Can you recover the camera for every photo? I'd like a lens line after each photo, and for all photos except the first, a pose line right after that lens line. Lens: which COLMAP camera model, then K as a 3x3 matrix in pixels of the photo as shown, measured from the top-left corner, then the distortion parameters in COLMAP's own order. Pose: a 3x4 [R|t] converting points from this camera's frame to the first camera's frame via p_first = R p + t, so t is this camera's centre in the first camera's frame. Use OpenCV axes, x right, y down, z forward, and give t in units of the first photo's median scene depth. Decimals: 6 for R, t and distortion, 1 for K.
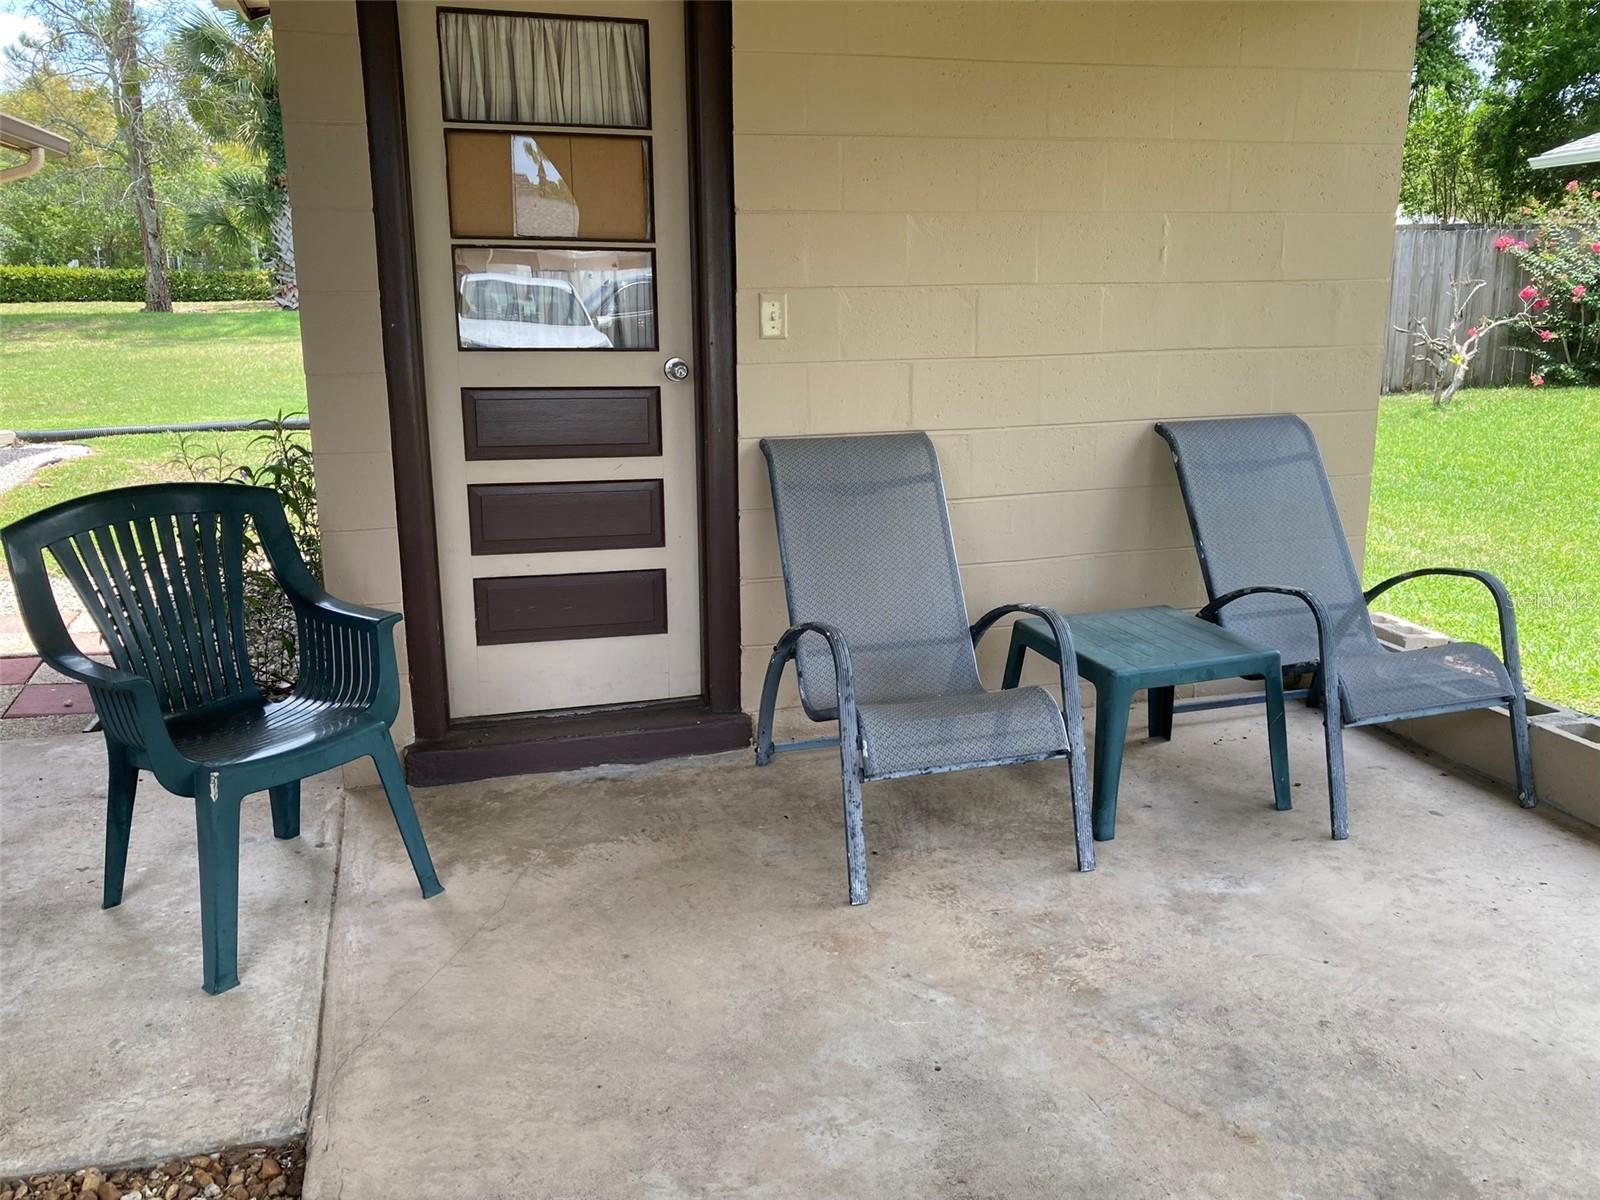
lens RADIAL K [[1272.5, 0, 808.4], [0, 1272.5, 591.8], [0, 0, 1]] dist [0.154199, -0.193850]
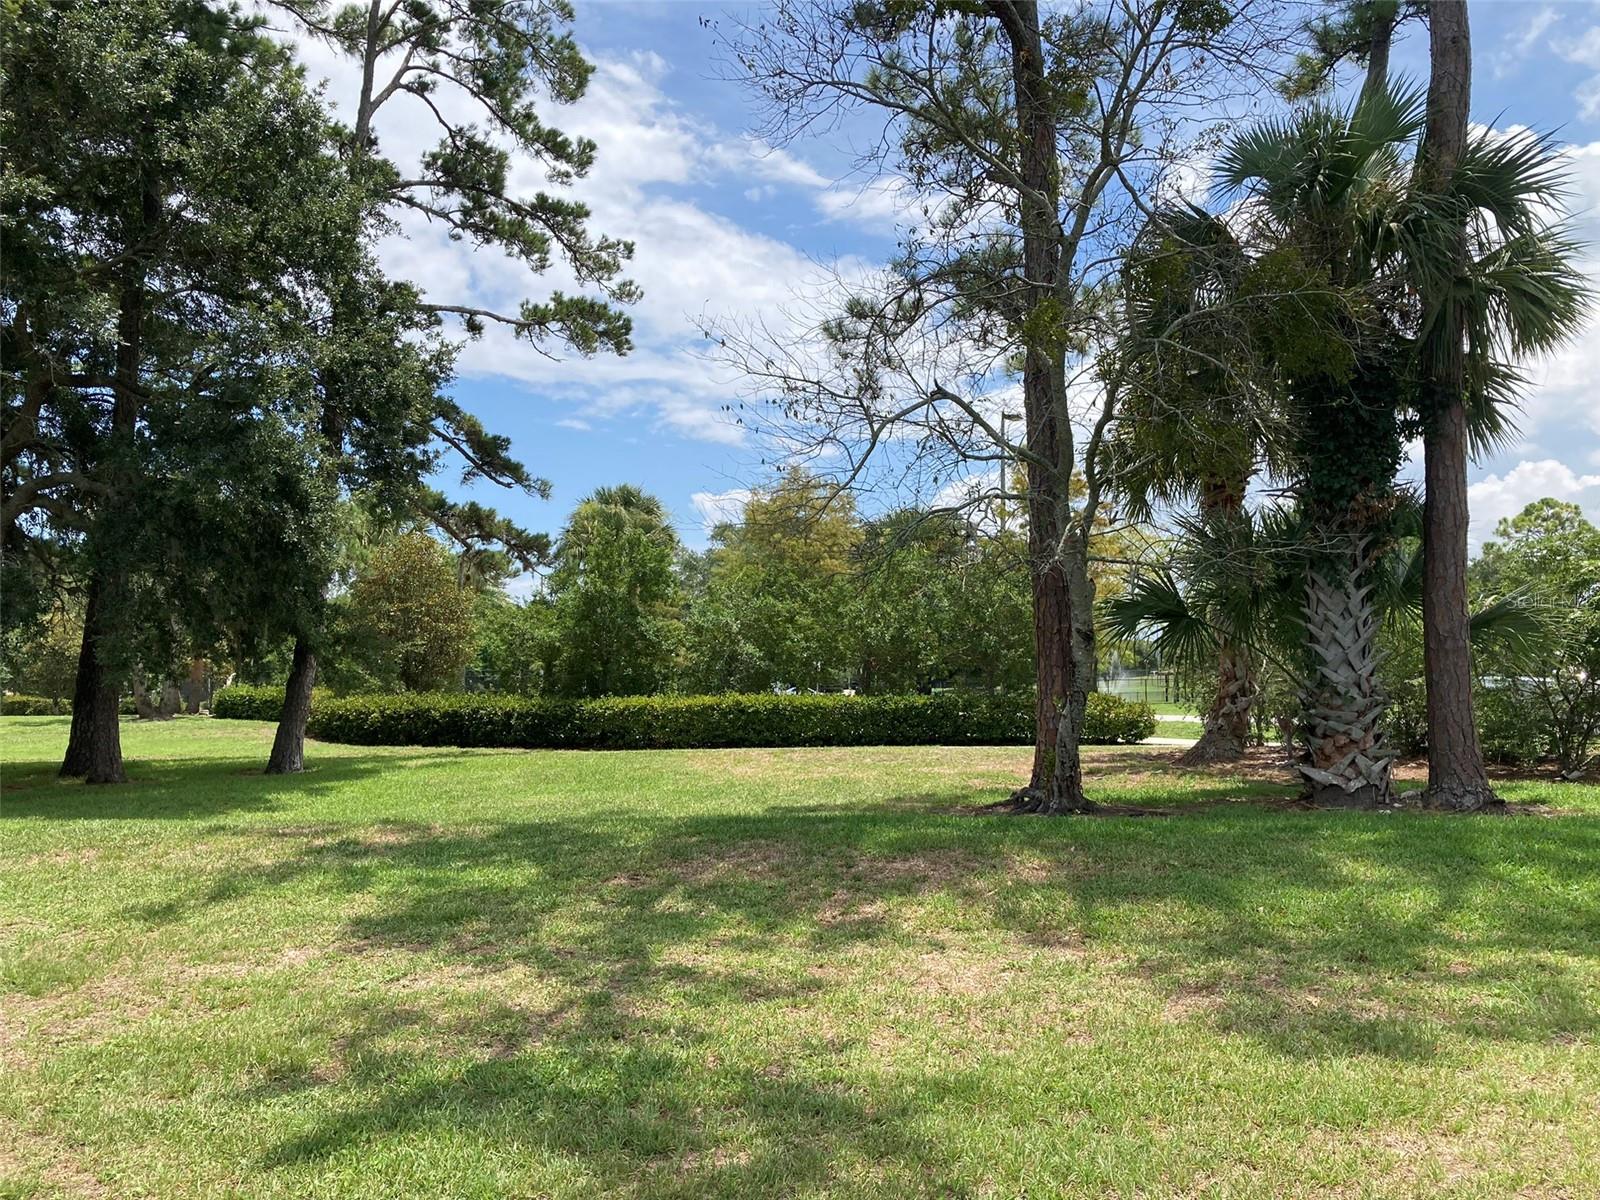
lens RADIAL K [[1272.5, 0, 808.4], [0, 1272.5, 591.8], [0, 0, 1]] dist [0.154199, -0.193850]
pose [[0.900633, -0.042119, -0.432535, -0.266567], [-0.093057, 0.953516, -0.286614, -0.101367], [0.424500, 0.298385, 0.854849, 0.385702]]
